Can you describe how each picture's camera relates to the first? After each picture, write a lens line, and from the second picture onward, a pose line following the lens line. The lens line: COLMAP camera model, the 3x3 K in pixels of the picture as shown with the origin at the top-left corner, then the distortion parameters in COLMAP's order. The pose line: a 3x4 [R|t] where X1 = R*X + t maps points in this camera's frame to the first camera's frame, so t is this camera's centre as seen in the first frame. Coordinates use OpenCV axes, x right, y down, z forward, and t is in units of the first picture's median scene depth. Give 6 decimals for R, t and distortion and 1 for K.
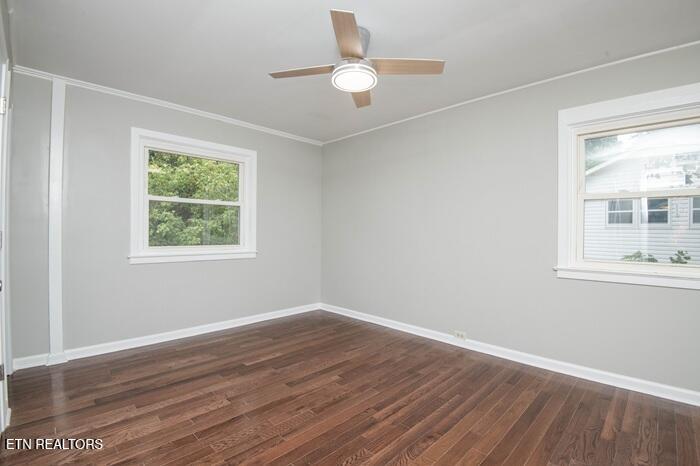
lens RADIAL K [[323.8, 0, 352.5], [0, 323.8, 233.1], [0, 0, 1]] dist [-0.002048, -0.023182]
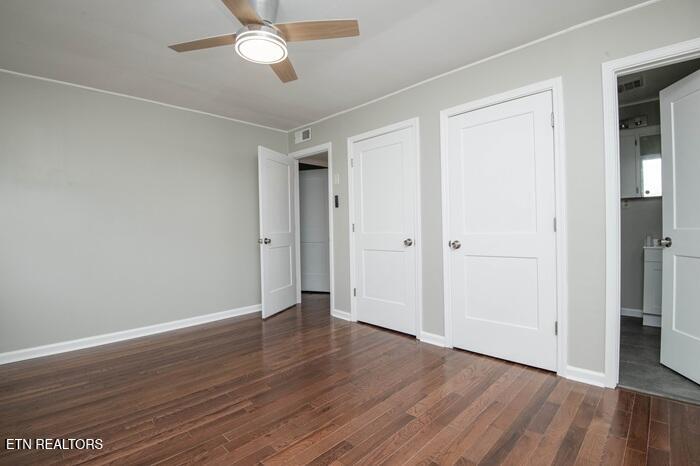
lens RADIAL K [[323.8, 0, 352.5], [0, 323.8, 233.1], [0, 0, 1]] dist [-0.002048, -0.023182]
pose [[-0.999958, 0.008955, -0.002134, -0.181106], [0.008920, 0.999837, 0.015714, 0.017299], [0.002275, 0.015695, -0.999874, 1.440327]]
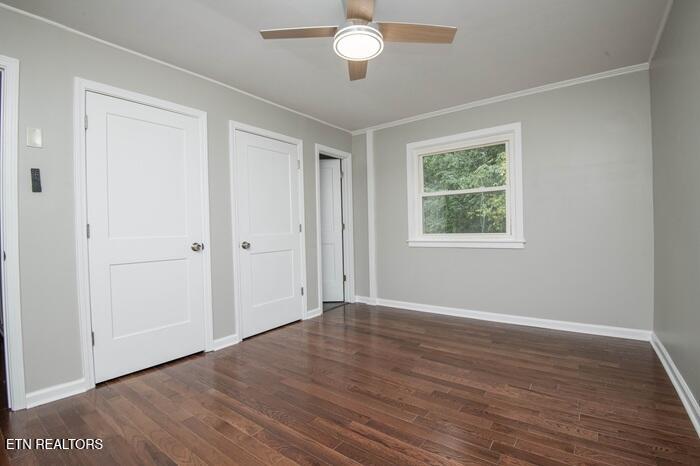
lens RADIAL K [[323.8, 0, 352.5], [0, 323.8, 233.1], [0, 0, 1]] dist [-0.002048, -0.023182]
pose [[0.144843, -0.000122, -0.989455, 0.678311], [0.022338, 0.999746, 0.003146, 0.033827], [0.989203, -0.022558, 0.144808, 0.635584]]
